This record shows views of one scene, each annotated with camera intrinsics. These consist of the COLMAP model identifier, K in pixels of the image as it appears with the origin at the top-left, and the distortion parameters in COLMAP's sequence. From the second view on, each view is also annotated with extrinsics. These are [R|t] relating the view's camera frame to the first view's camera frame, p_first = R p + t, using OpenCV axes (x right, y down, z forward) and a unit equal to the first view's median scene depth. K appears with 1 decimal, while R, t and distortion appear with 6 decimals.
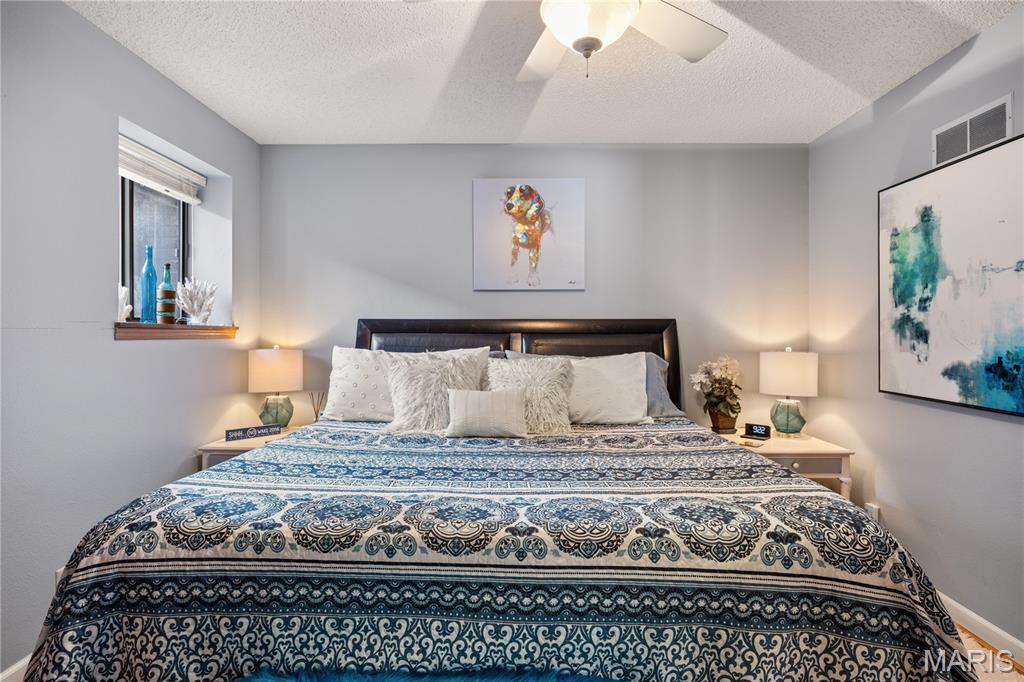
lens RADIAL K [[528.4, 0, 514.1], [0, 528.4, 337.2], [0, 0, 1]] dist [-0.006631, -0.000479]
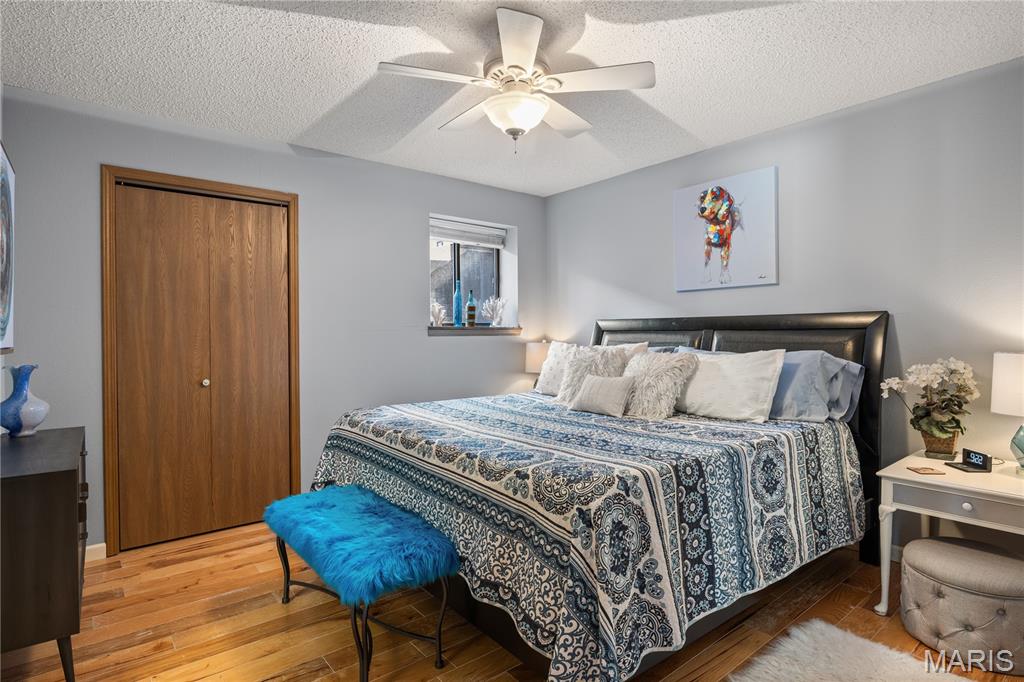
lens RADIAL K [[528.4, 0, 508.8], [0, 528.4, 340.4], [0, 0, 1]] dist [-0.006631, -0.000479]
pose [[0.634019, 0.006244, -0.773292, 0.741712], [0.001471, 0.999956, 0.009280, 0.003265], [0.773316, -0.007022, 0.633982, 0.039081]]
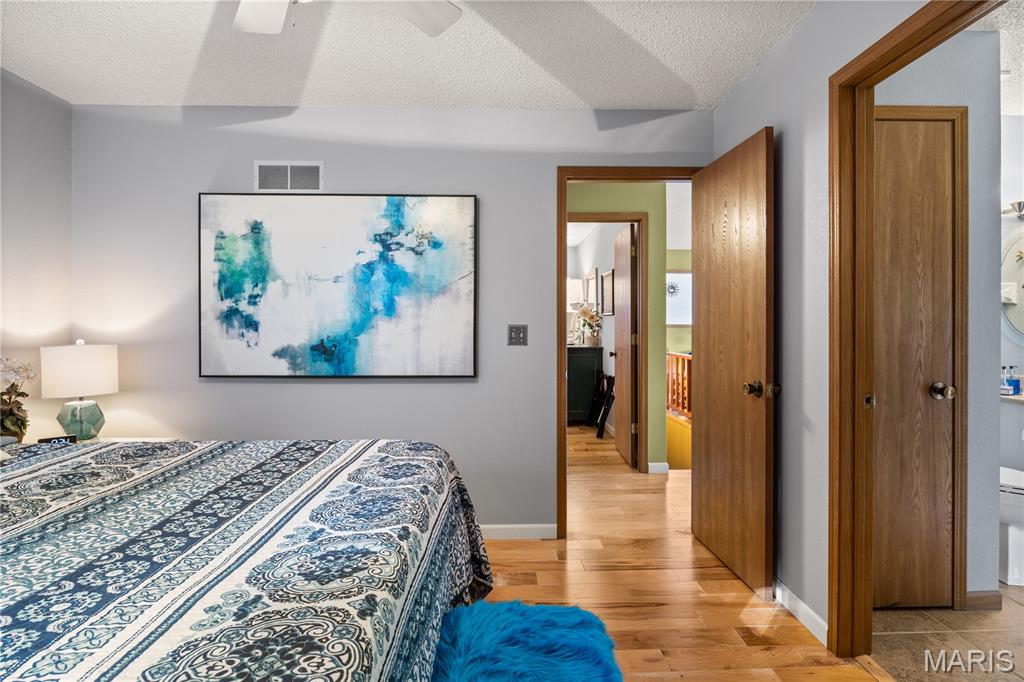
lens RADIAL K [[528.4, 0, 515.8], [0, 528.4, 333.7], [0, 0, 1]] dist [-0.006631, -0.000479]
pose [[-0.046723, -0.016065, 0.998779, -0.451327], [0.008060, 0.999832, 0.016459, 0.001146], [-0.998875, 0.008819, -0.046585, 0.417471]]
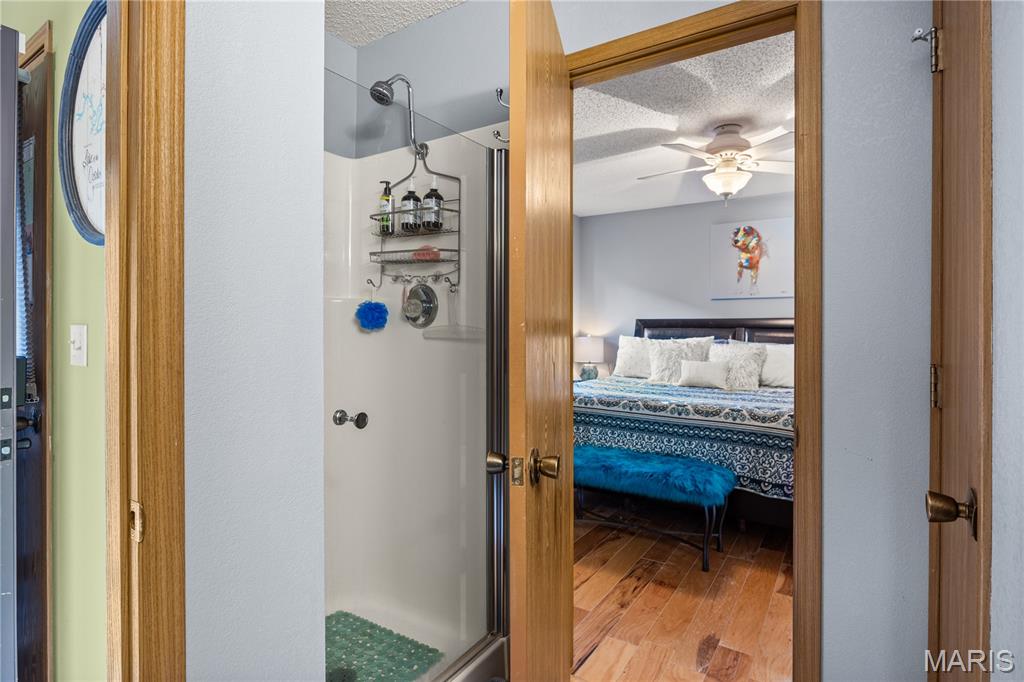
lens RADIAL K [[528.4, 0, 511.0], [0, 528.4, 331.2], [0, 0, 1]] dist [-0.006631, -0.000479]
pose [[0.846594, 0.004162, -0.532223, 0.321069], [-0.004357, 0.999990, 0.000891, 0.004154], [0.532221, 0.001565, 0.846604, -0.760167]]
